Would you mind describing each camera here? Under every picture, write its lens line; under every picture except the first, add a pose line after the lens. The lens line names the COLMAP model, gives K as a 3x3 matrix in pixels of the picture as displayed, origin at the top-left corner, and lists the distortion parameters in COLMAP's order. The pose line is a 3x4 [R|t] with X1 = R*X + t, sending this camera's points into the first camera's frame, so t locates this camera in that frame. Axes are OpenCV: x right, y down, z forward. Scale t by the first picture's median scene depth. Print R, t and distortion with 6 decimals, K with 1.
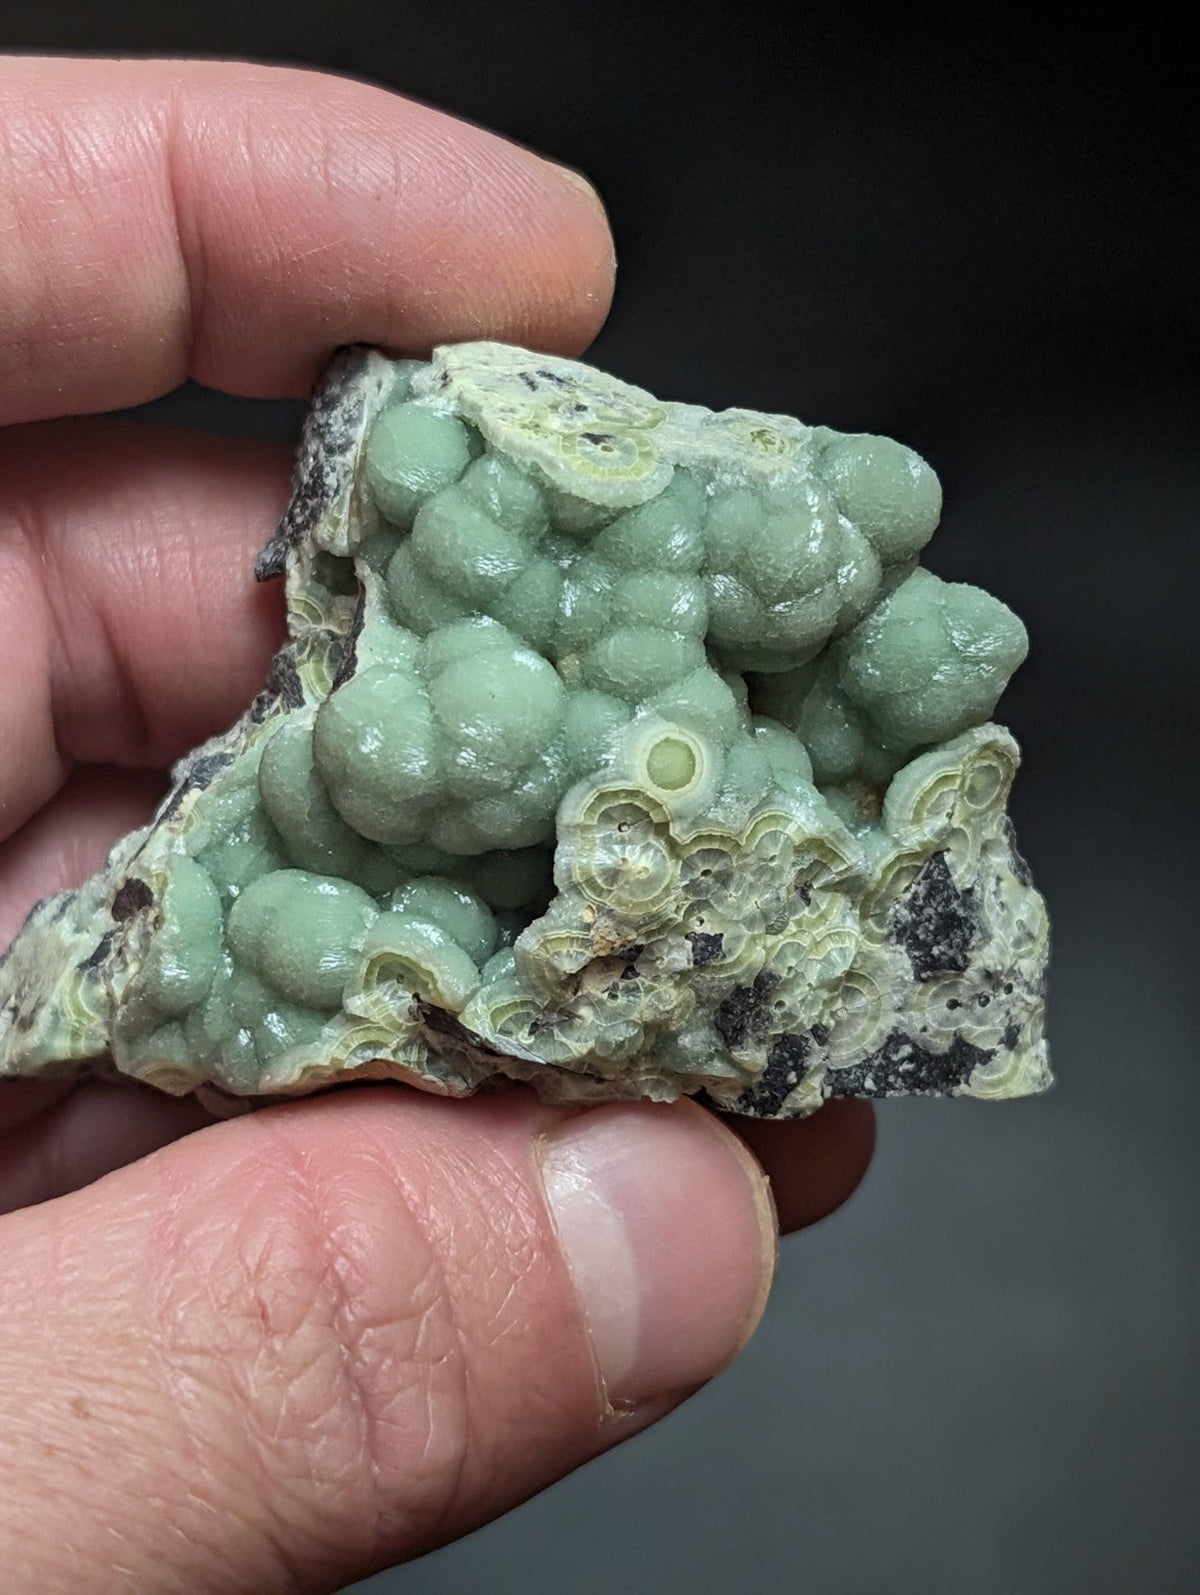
lens RADIAL K [[3580.6, 0, 636.6], [0, 3580.6, 793.0], [0, 0, 1]] dist [0.238542, -0.494670]
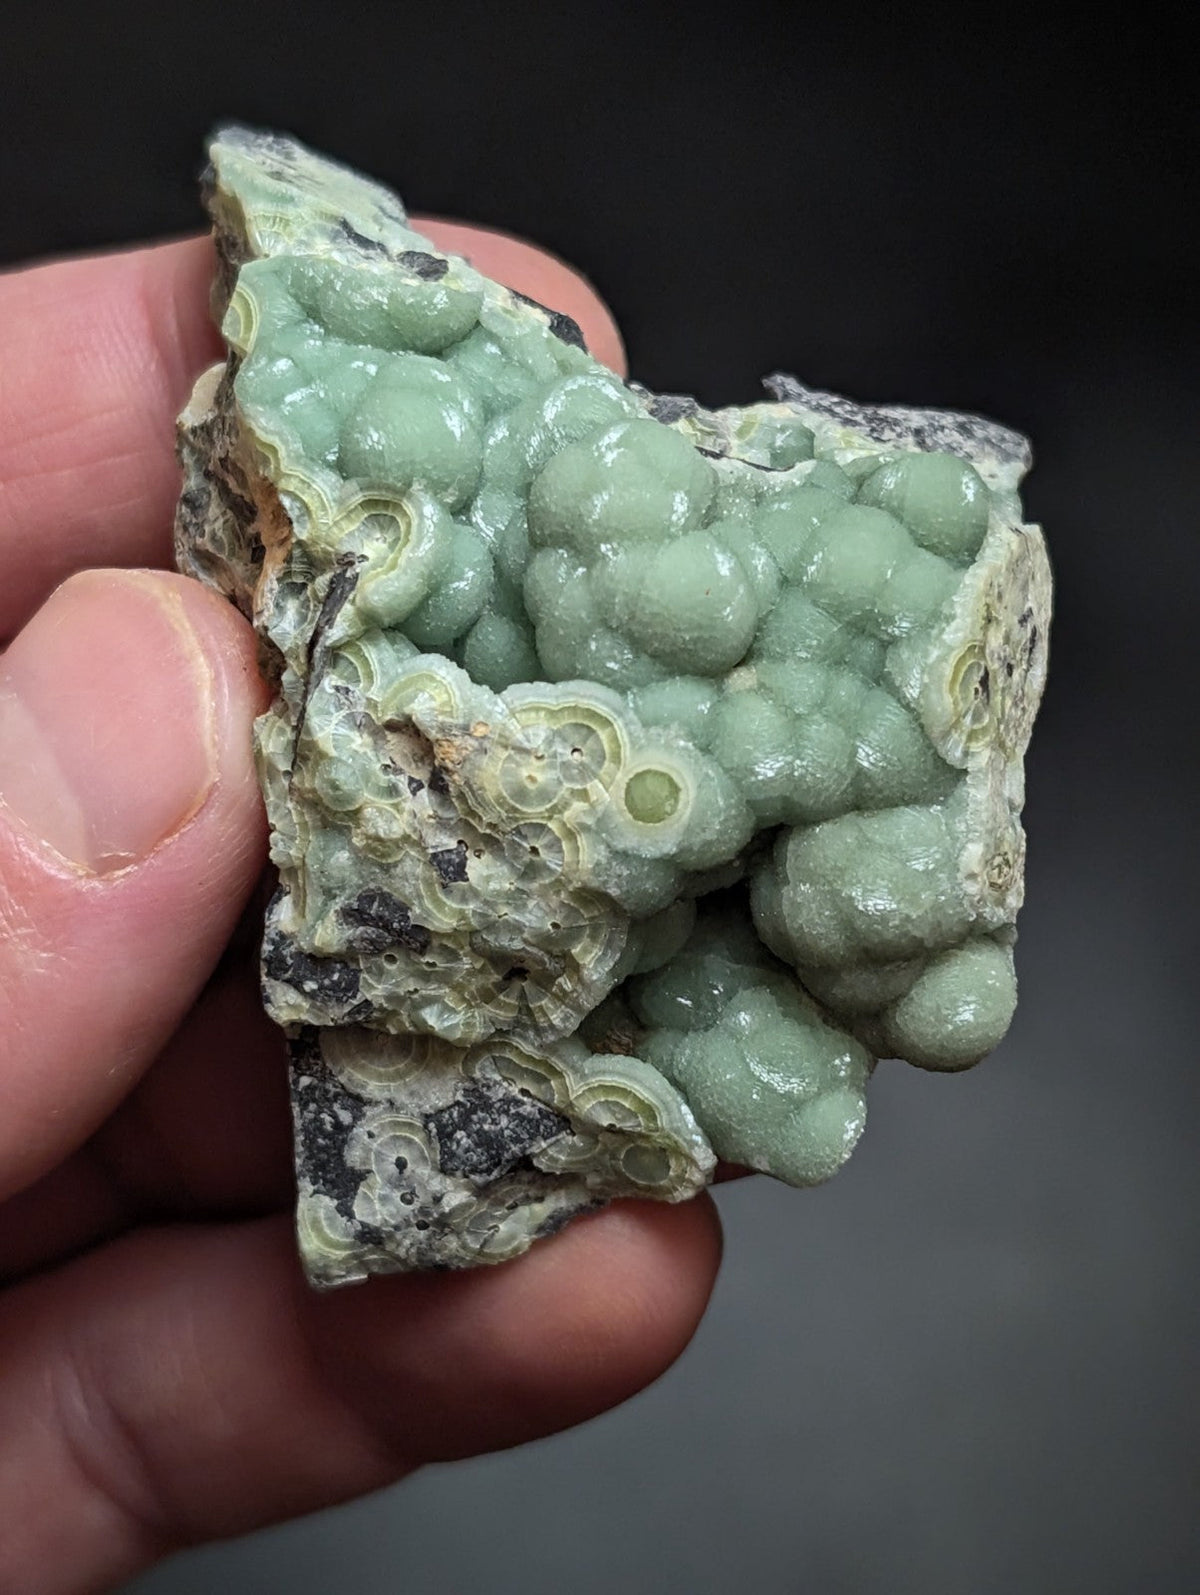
lens RADIAL K [[3580.6, 0, 636.6], [0, 3580.6, 793.0], [0, 0, 1]] dist [0.238542, -0.494670]
pose [[0.115162, 0.988710, -0.095869, 0.090905], [-0.989312, 0.105469, -0.100683, 0.083133], [-0.089435, 0.106440, 0.990289, 0.081126]]
